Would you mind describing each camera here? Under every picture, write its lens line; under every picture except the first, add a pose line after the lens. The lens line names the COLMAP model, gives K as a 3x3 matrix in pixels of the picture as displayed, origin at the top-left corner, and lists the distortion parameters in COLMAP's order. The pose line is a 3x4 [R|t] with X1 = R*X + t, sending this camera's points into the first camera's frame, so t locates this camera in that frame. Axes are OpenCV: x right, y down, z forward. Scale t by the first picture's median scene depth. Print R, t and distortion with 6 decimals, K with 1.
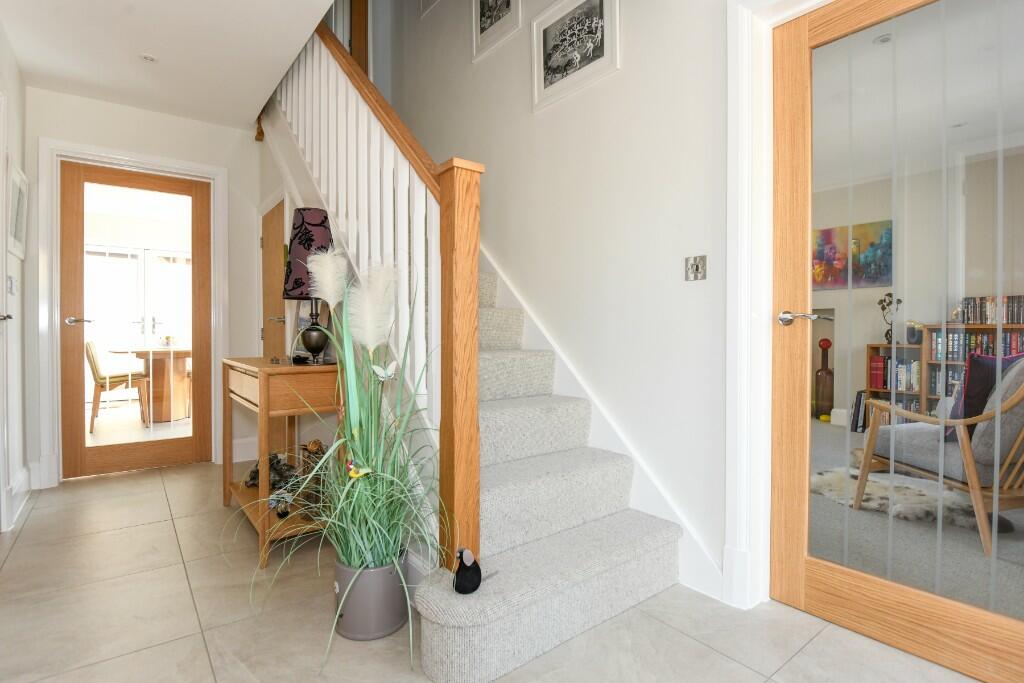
lens RADIAL K [[507.7, 0, 512.0], [0, 507.7, 339.7], [0, 0, 1]] dist [-0.020988, -0.000911]
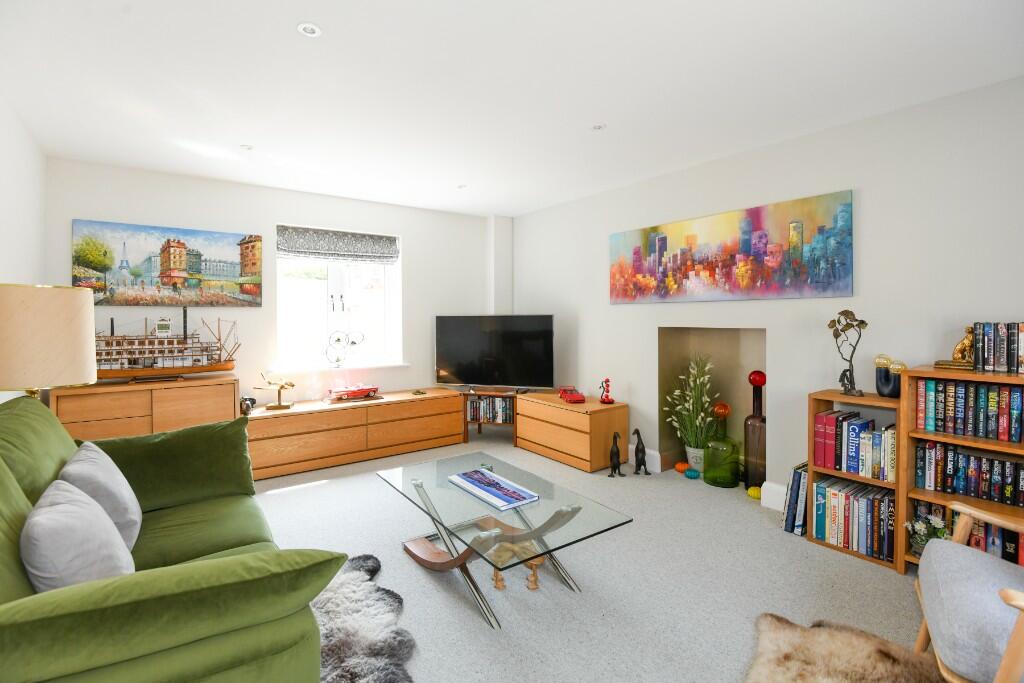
lens RADIAL K [[462.5, 0, 516.6], [0, 462.5, 323.6], [0, 0, 1]] dist [-0.015221, -0.005868]
pose [[0.999245, -0.004957, -0.038528, 0.376103], [0.004949, 0.999988, -0.000307, -0.077541], [0.038529, 0.000116, 0.999257, 0.432250]]
